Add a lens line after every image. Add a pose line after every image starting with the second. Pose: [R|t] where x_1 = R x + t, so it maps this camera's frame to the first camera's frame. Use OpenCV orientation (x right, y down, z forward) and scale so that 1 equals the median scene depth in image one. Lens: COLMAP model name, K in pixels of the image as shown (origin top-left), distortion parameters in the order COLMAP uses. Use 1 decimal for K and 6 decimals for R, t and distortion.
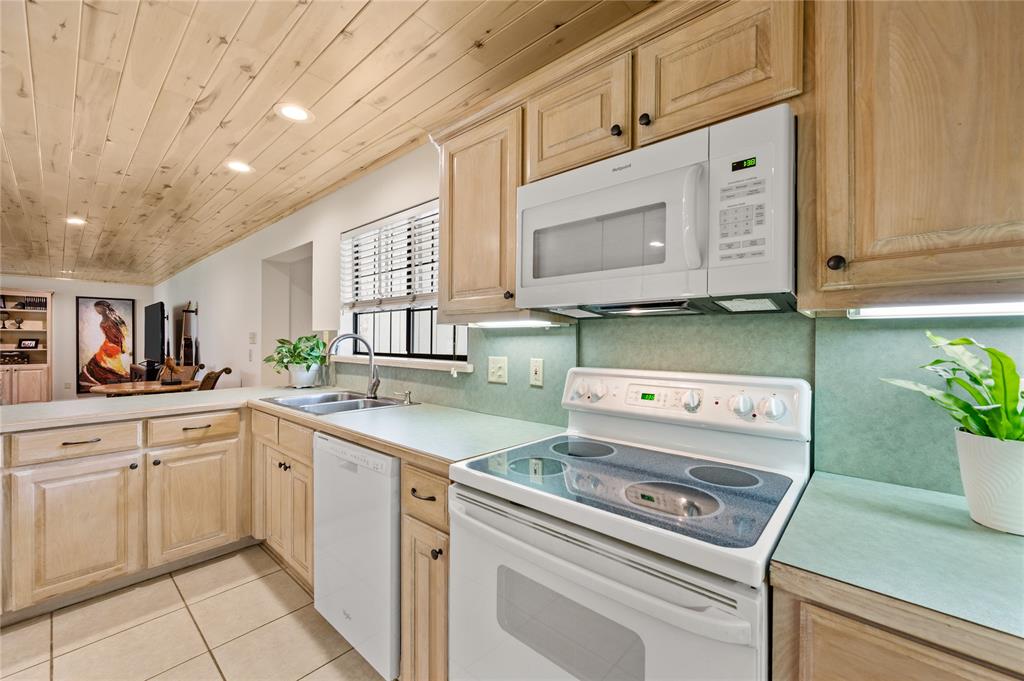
lens RADIAL K [[409.5, 0, 512.5], [0, 409.5, 337.9], [0, 0, 1]] dist [0.000850, 0.000092]
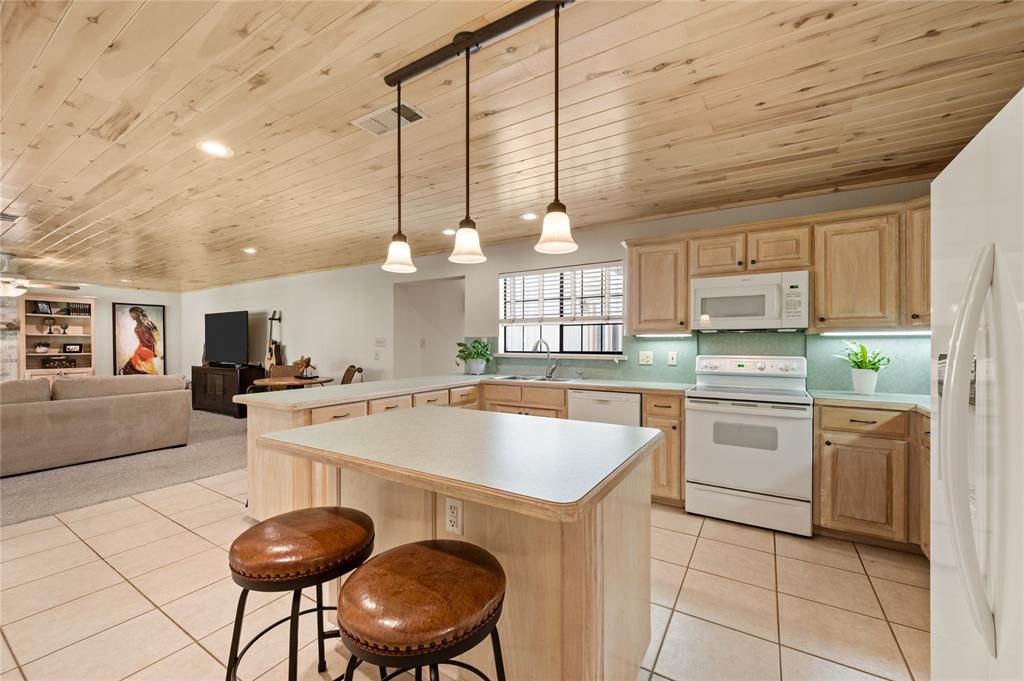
lens RADIAL K [[402.8, 0, 515.7], [0, 402.8, 344.4], [0, 0, 1]] dist [0.000970, 0.000023]
pose [[0.985222, -0.004500, 0.171222, -0.906158], [0.002923, 0.999951, 0.009463, -0.007872], [-0.171256, -0.008823, 0.985187, -0.736499]]
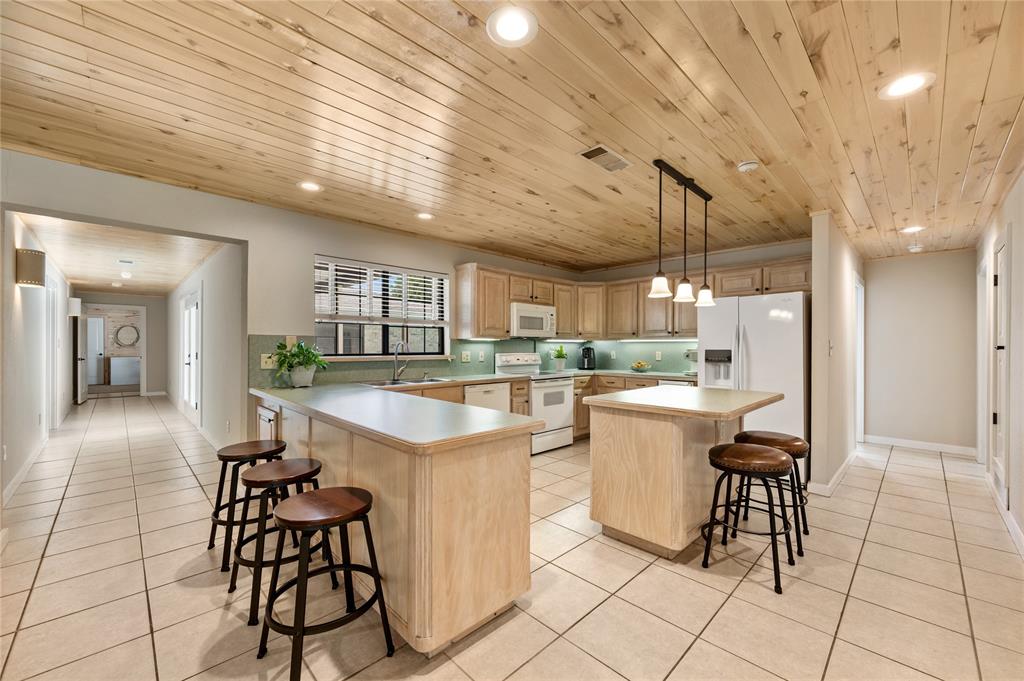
lens RADIAL K [[402.8, 0, 515.7], [0, 402.8, 344.4], [0, 0, 1]] dist [0.000970, 0.000023]
pose [[0.066278, -0.003118, 0.997796, -2.259086], [-0.010708, 0.999935, 0.003836, -0.009951], [-0.997744, -0.010939, 0.066240, 0.494778]]
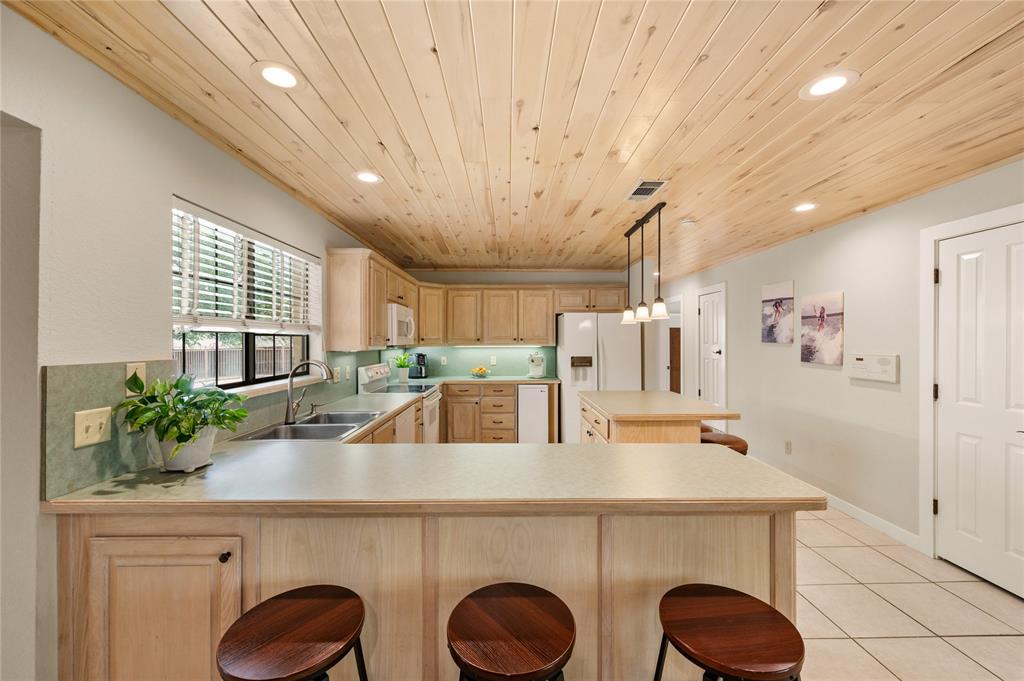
lens RADIAL K [[409.5, 0, 512.5], [0, 409.5, 337.9], [0, 0, 1]] dist [0.000850, 0.000092]
pose [[-0.674379, -0.001431, 0.738384, -1.726632], [-0.008179, 0.999951, -0.005533, -0.076580], [-0.738340, -0.009770, -0.674358, 1.510557]]
